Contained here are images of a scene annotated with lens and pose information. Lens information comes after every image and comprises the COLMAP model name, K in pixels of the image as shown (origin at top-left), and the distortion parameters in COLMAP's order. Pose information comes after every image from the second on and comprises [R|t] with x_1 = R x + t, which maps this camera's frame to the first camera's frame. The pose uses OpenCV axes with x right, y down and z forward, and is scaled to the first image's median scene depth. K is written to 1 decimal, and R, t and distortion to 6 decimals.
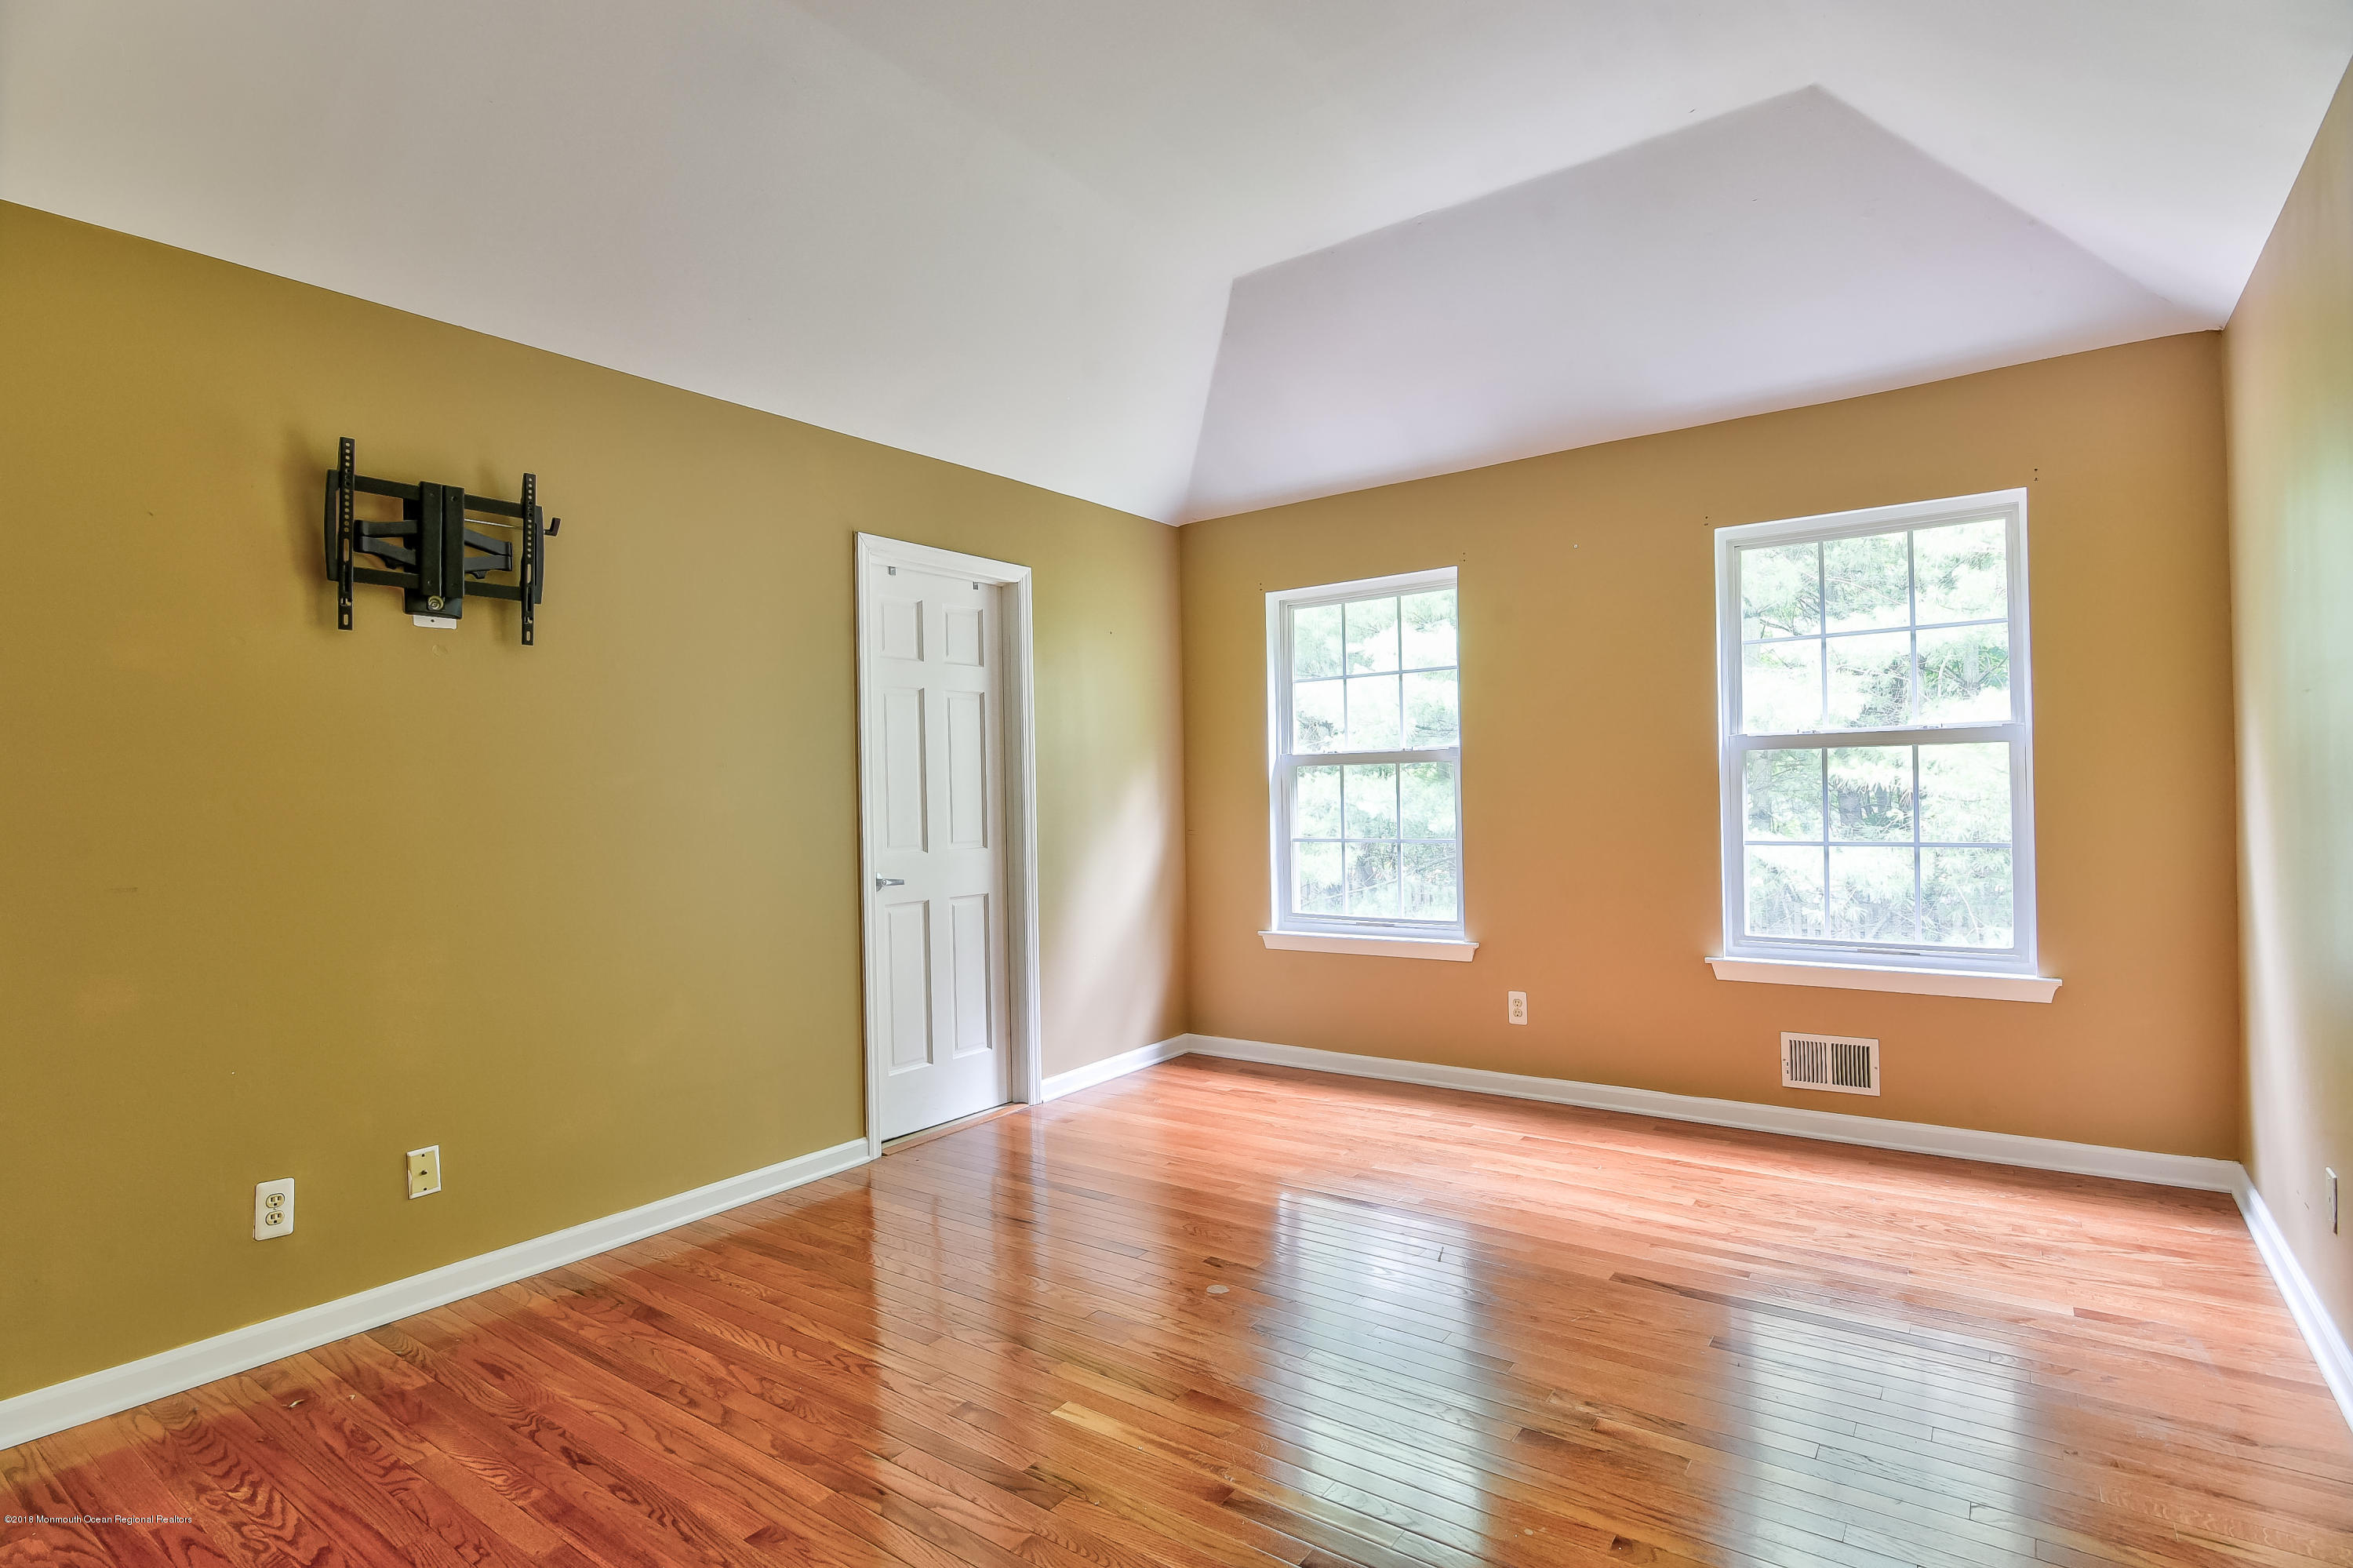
lens RADIAL K [[1143.4, 0, 1166.9], [0, 1143.4, 785.4], [0, 0, 1]] dist [-0.028214, 0.000730]
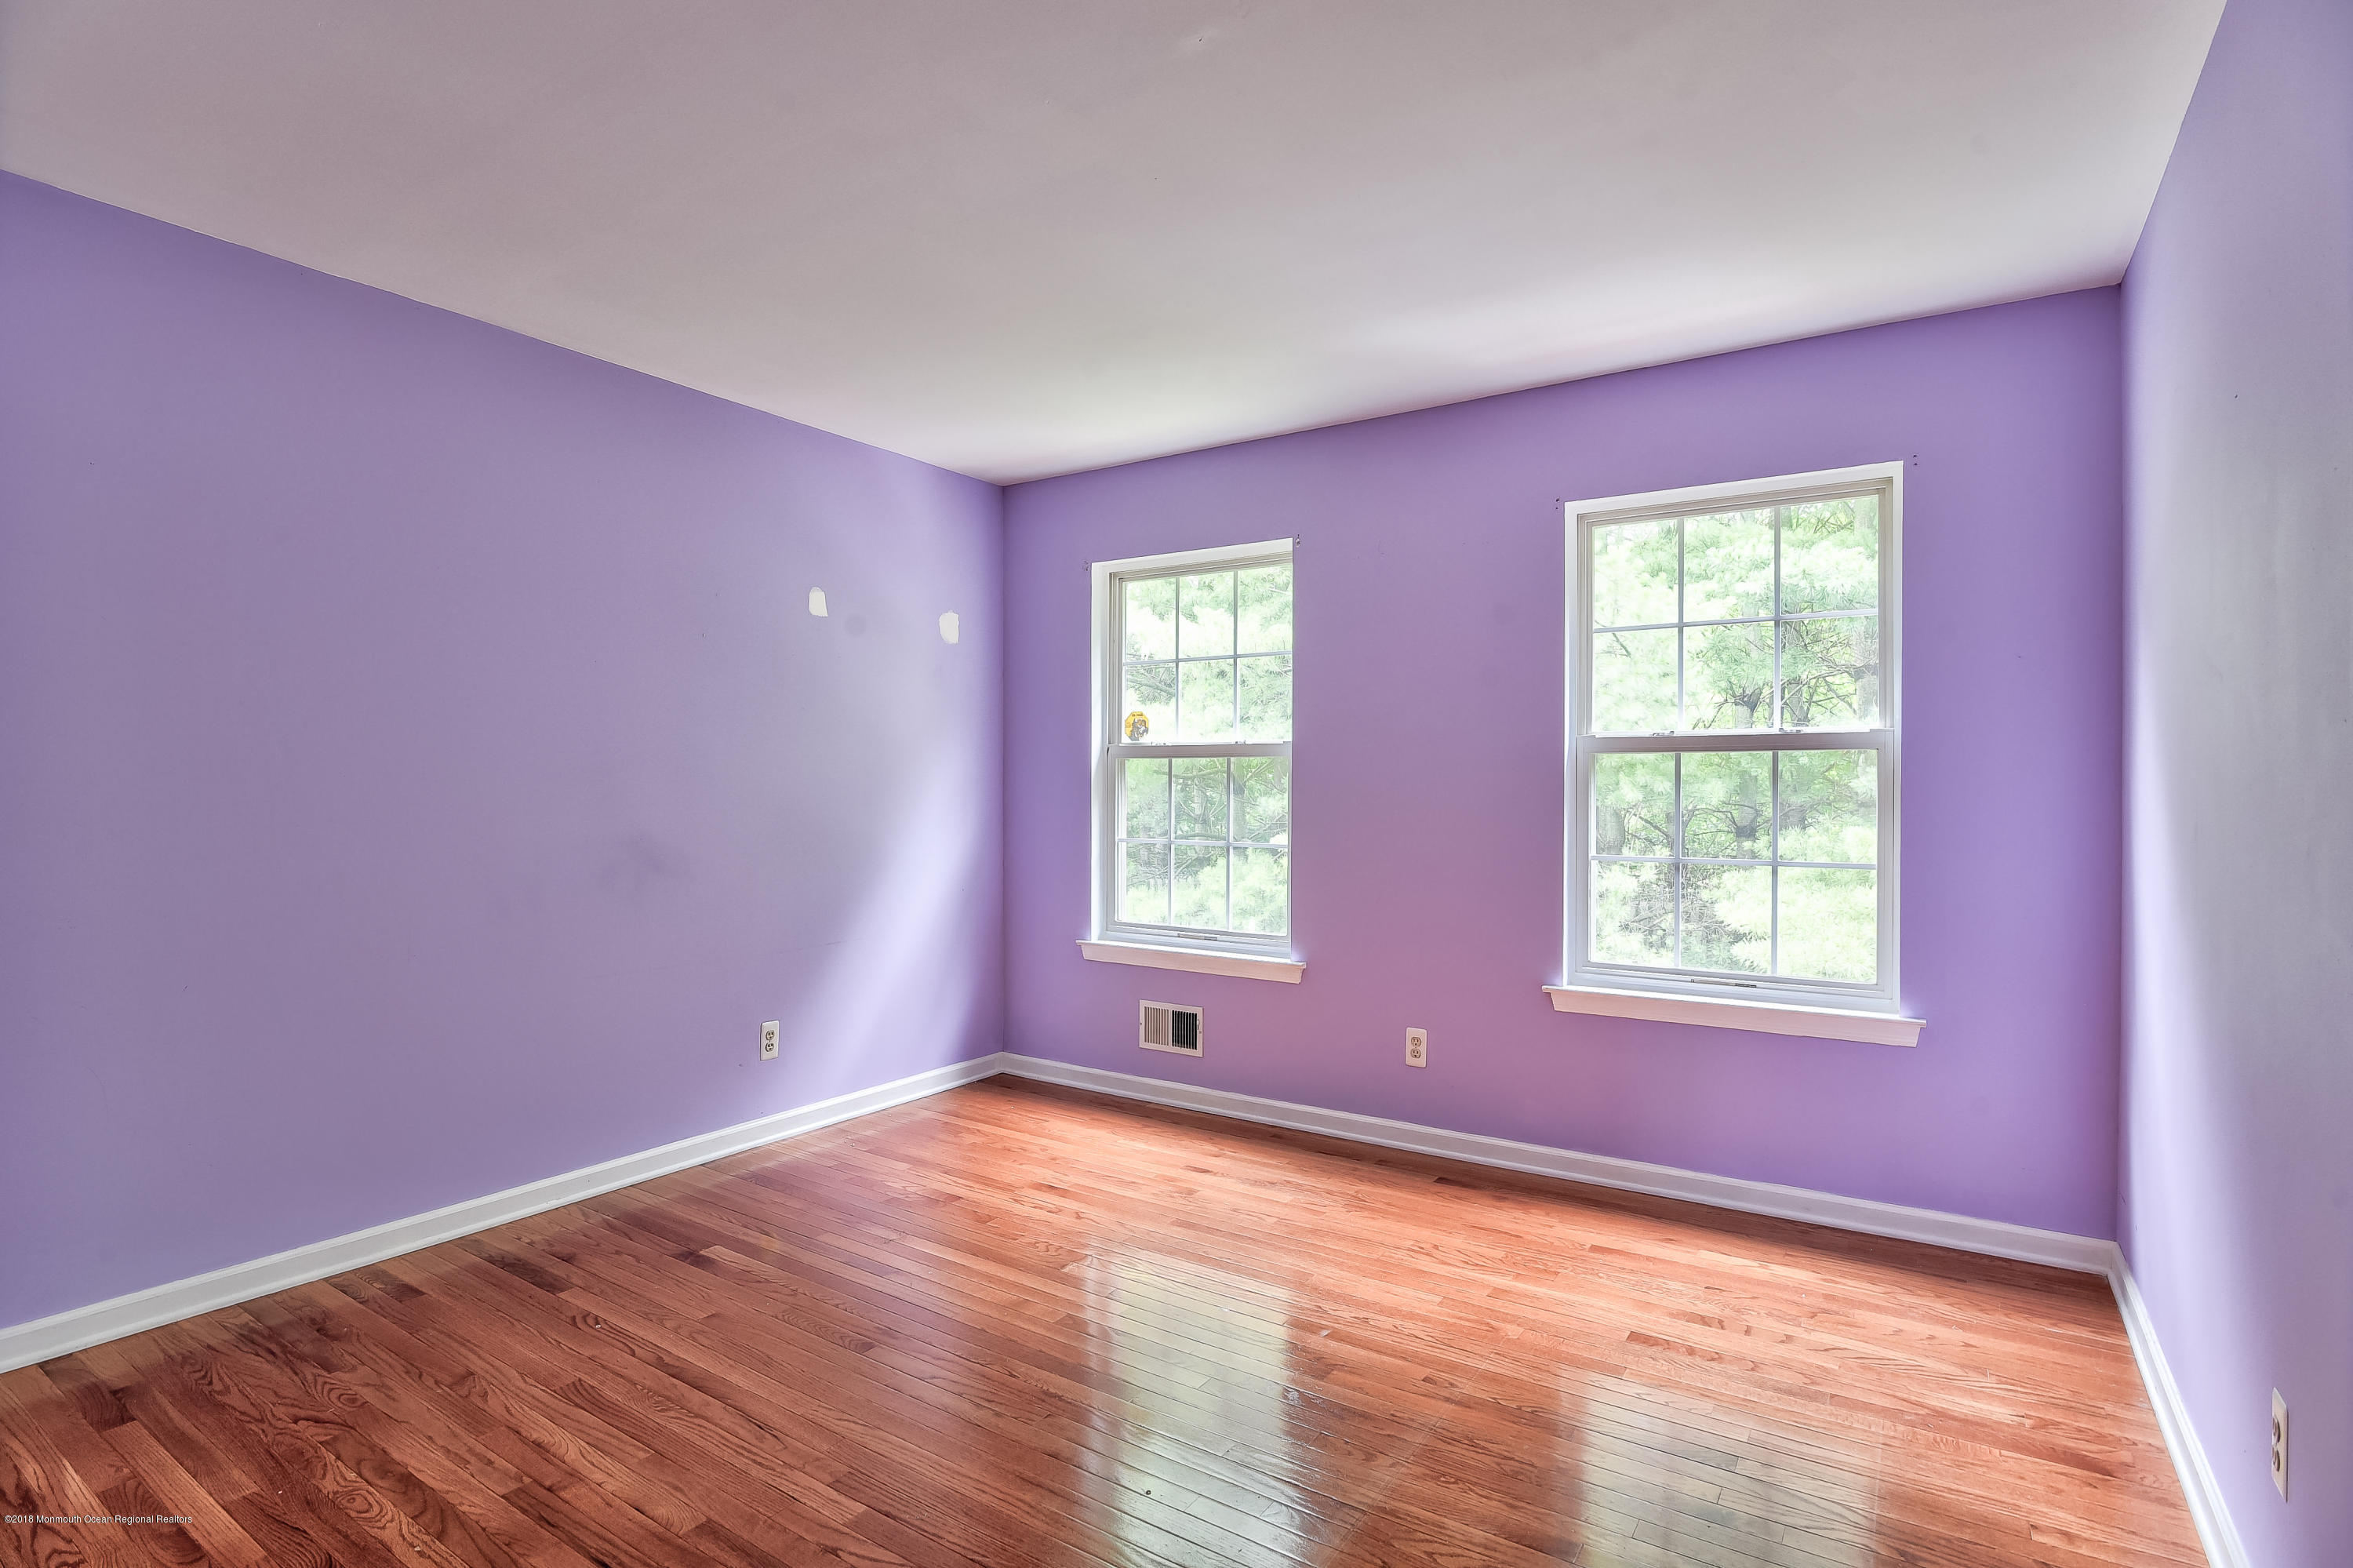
lens RADIAL K [[1143.4, 0, 1166.2], [0, 1143.4, 774.2], [0, 0, 1]] dist [-0.028214, 0.000730]
pose [[0.998047, 0.025278, 0.057128, 0.117290], [-0.025243, 0.999680, -0.001331, -0.004141], [-0.057144, -0.000114, 0.998366, 0.122131]]
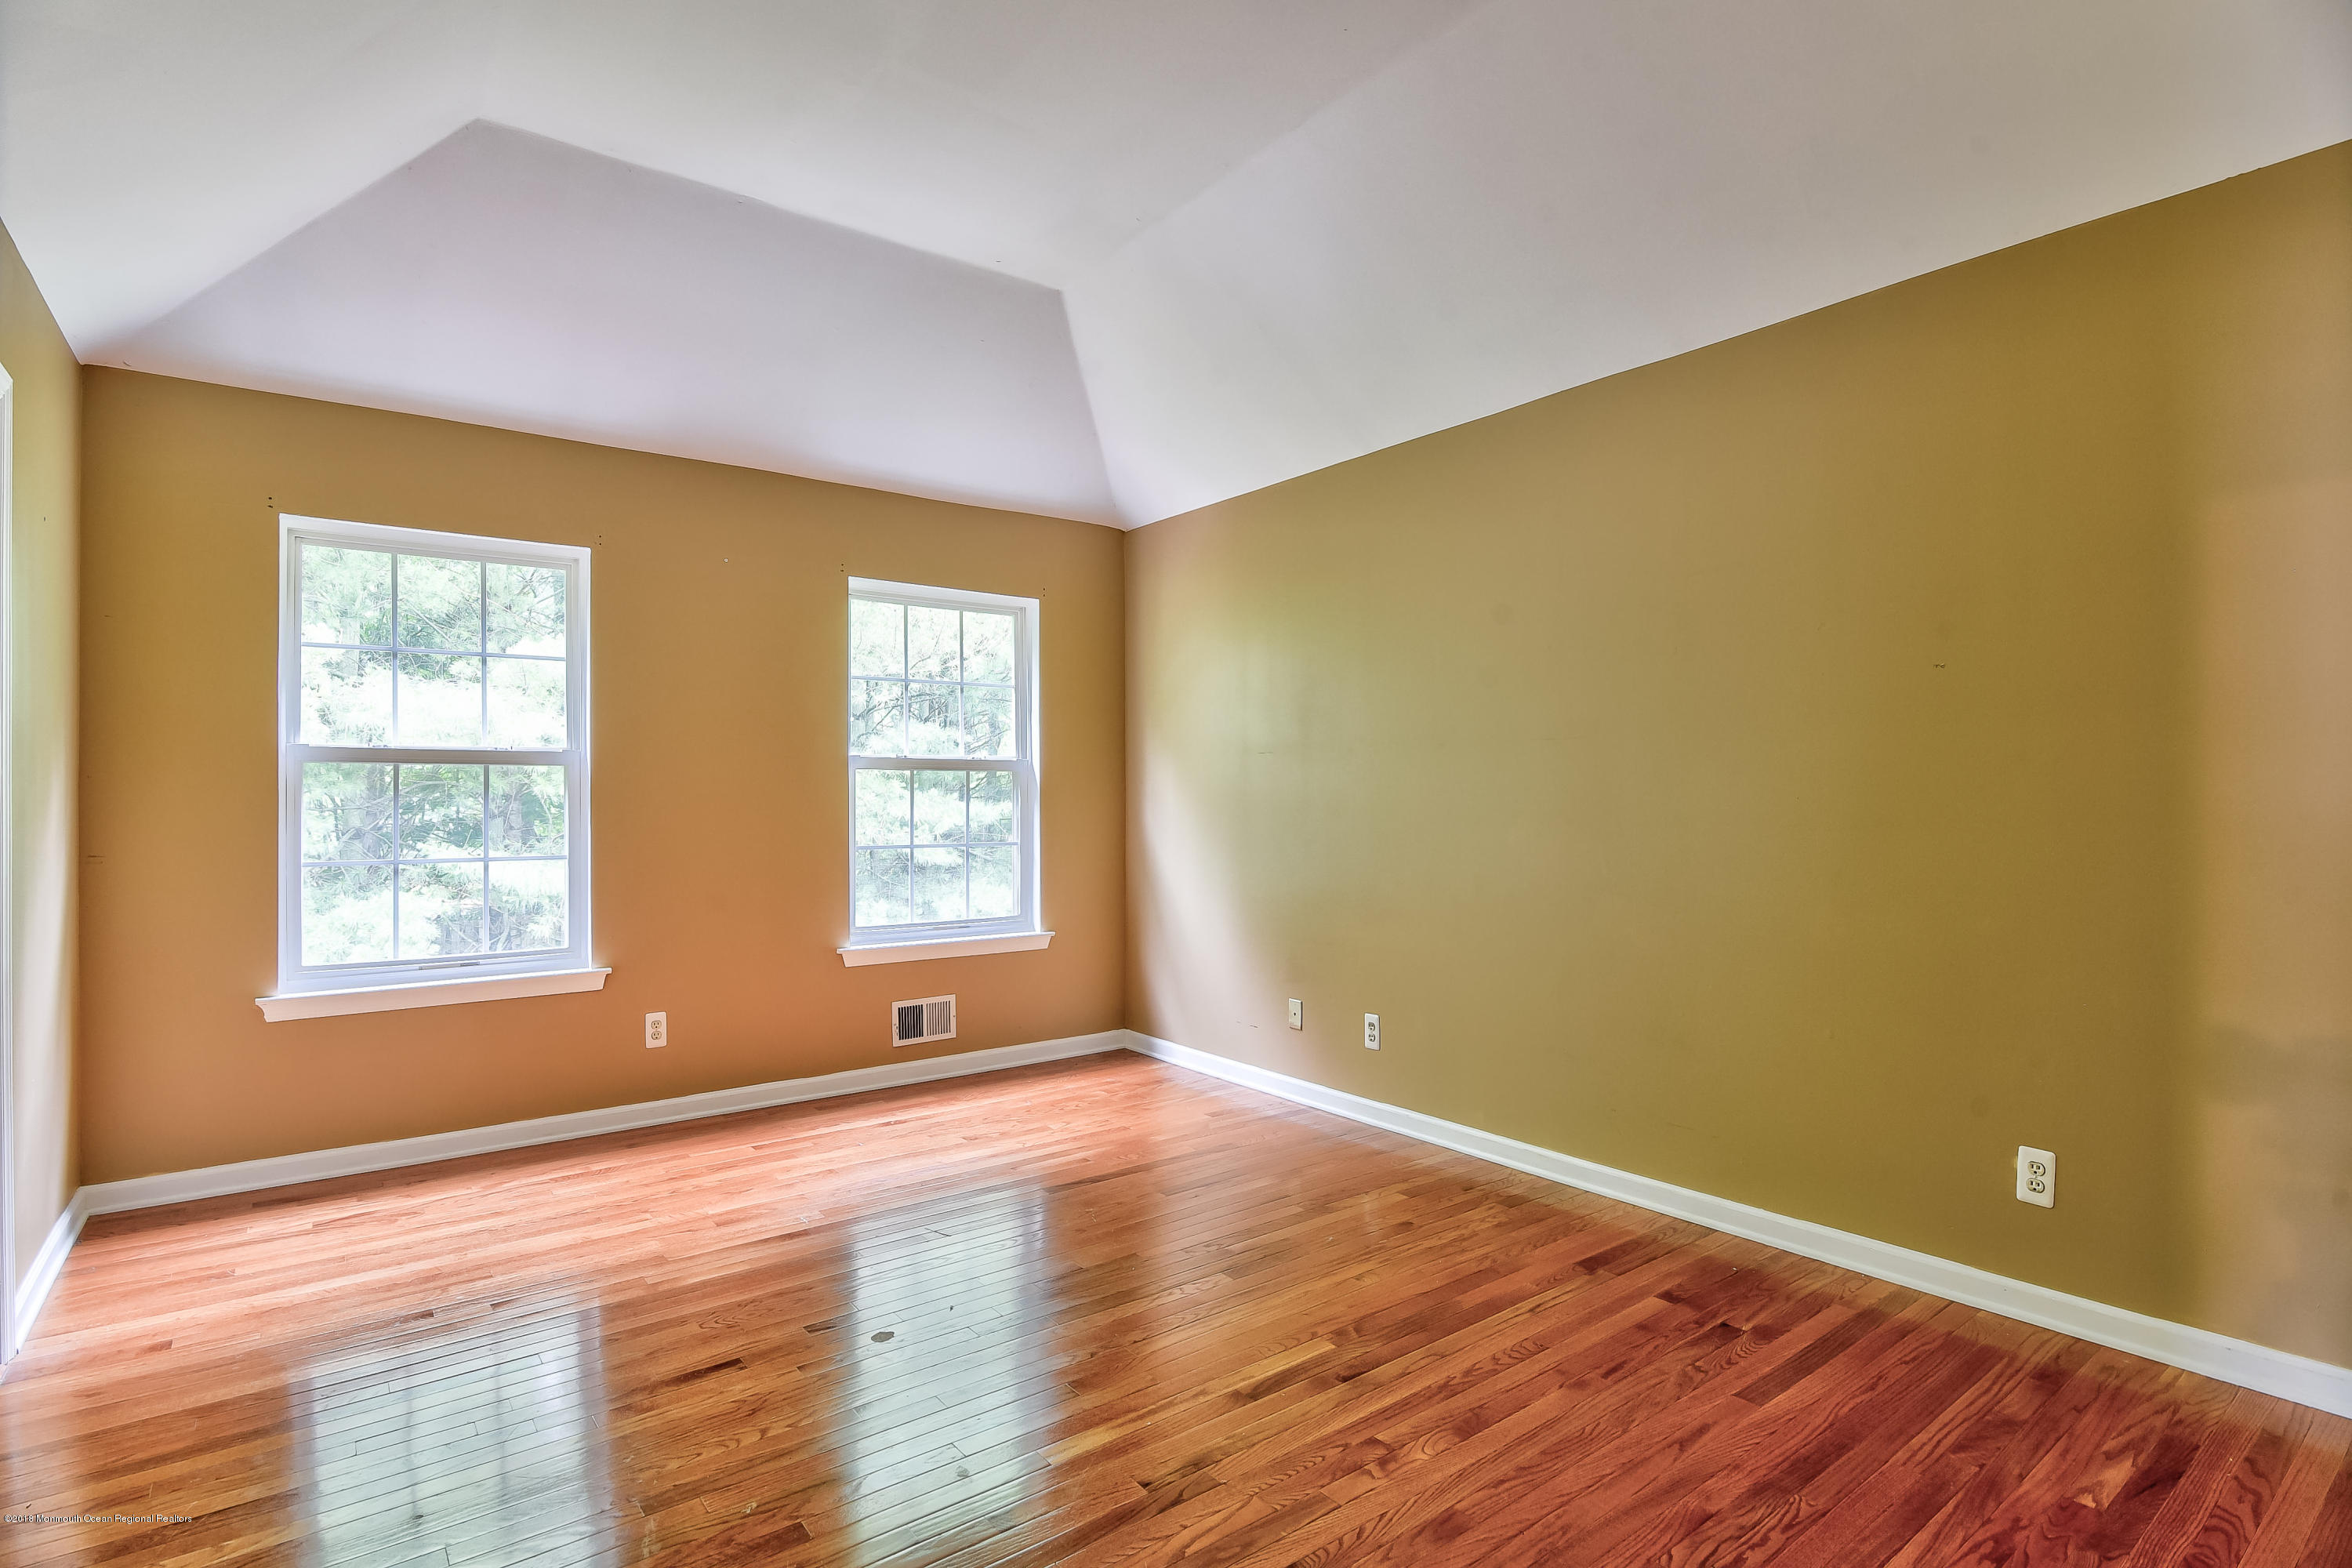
lens RADIAL K [[1142.9, 0, 1173.4], [0, 1142.9, 785.5], [0, 0, 1]] dist [-0.028214, 0.000730]
pose [[0.276513, 0.029581, 0.960555, -0.496782], [-0.009701, 0.999561, -0.027990, 0.014850], [-0.960961, -0.001579, 0.276679, 0.334540]]
